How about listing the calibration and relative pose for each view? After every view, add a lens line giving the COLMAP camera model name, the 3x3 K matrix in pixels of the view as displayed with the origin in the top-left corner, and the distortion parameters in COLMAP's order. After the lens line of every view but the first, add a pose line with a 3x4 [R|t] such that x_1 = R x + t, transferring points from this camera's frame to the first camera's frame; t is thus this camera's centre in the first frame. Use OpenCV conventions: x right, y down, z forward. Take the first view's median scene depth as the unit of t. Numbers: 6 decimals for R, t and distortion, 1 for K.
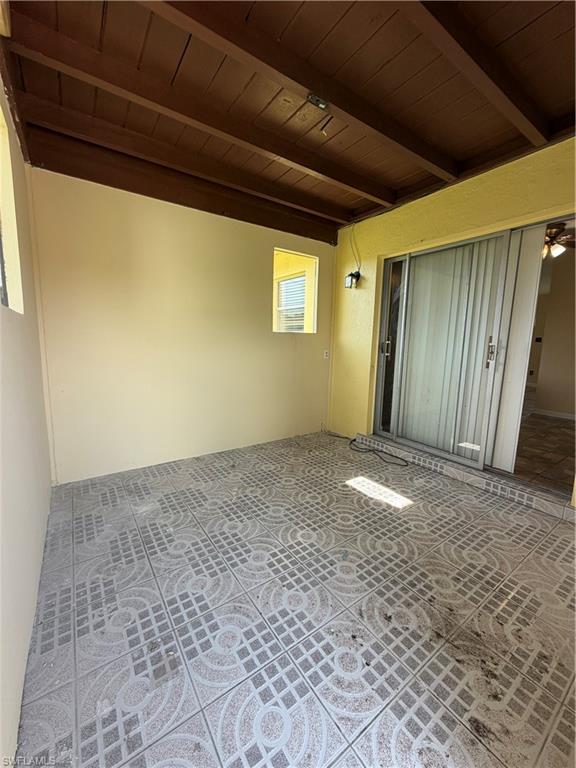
lens RADIAL K [[307.8, 0, 289.6], [0, 307.8, 380.8], [0, 0, 1]] dist [0.000085, 0.000321]
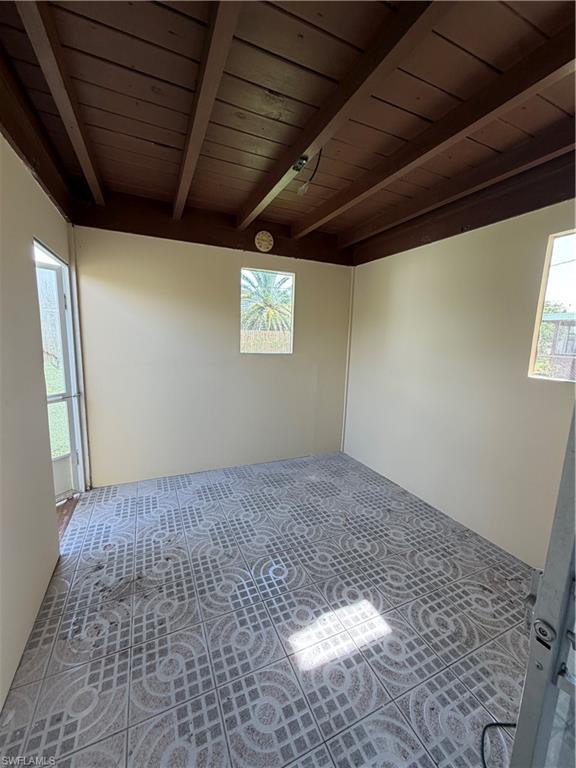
lens RADIAL K [[307.8, 0, 289.7], [0, 307.8, 385.1], [0, 0, 1]] dist [0.000085, 0.000321]
pose [[-0.180997, 0.128855, -0.975006, 1.344239], [-0.168050, 0.972748, 0.159752, -0.355255], [0.969020, 0.192764, -0.154410, 1.398675]]
